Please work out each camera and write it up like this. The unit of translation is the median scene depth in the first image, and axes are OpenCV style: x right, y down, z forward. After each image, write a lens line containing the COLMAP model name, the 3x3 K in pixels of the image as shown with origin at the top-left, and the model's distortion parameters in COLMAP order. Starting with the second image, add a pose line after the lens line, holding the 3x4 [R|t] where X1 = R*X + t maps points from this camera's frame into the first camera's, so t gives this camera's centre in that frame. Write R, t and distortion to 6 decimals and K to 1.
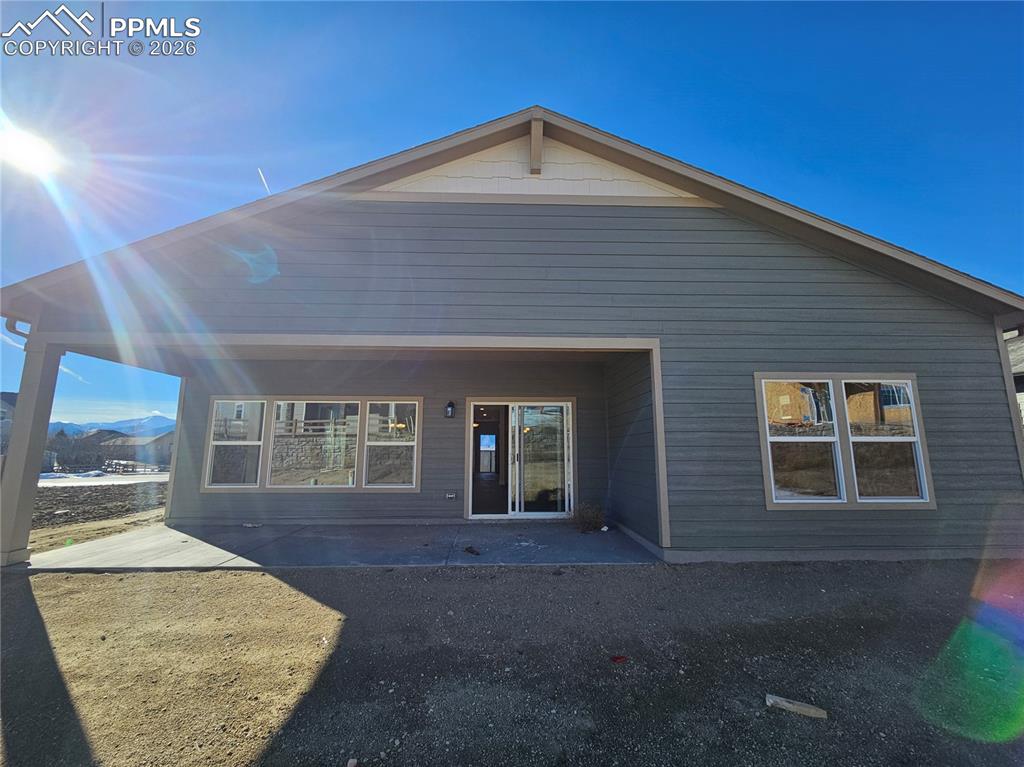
lens RADIAL K [[420.2, 0, 512.3], [0, 420.2, 383.4], [0, 0, 1]] dist [-0.002657, 0.001227]
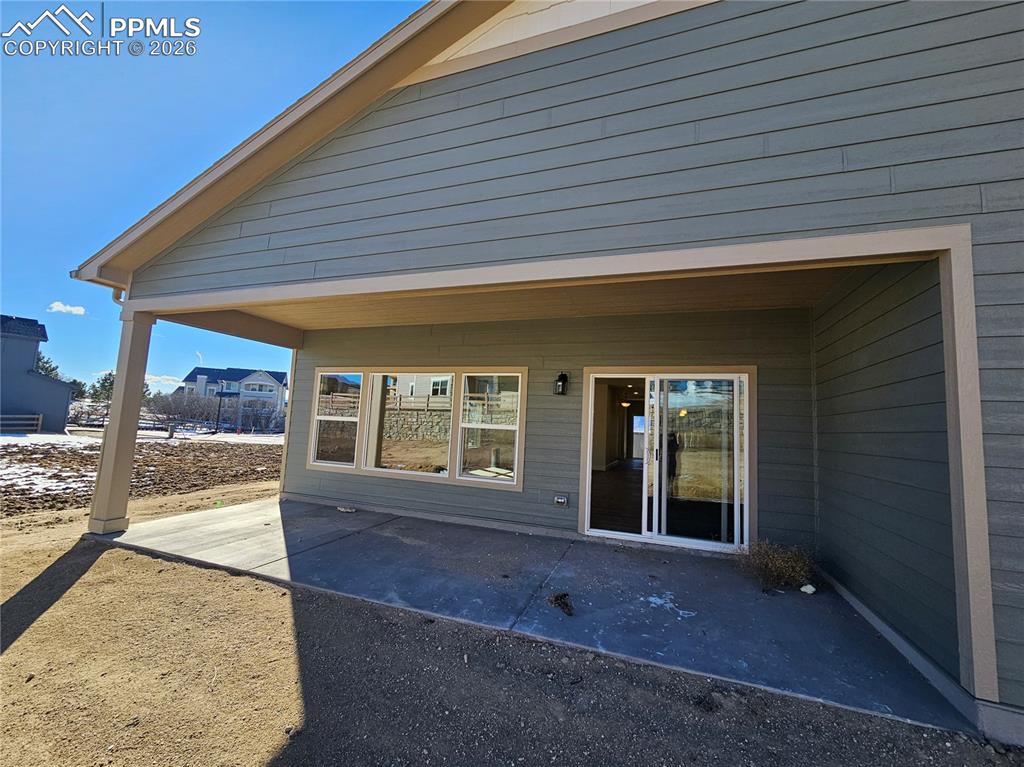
lens RADIAL K [[420.2, 0, 513.8], [0, 420.2, 384.6], [0, 0, 1]] dist [-0.002657, 0.001227]
pose [[0.929690, 0.007305, -0.368272, 0.048539], [0.013248, 0.998493, 0.053251, 0.024394], [0.368106, -0.054386, 0.928192, 0.296703]]
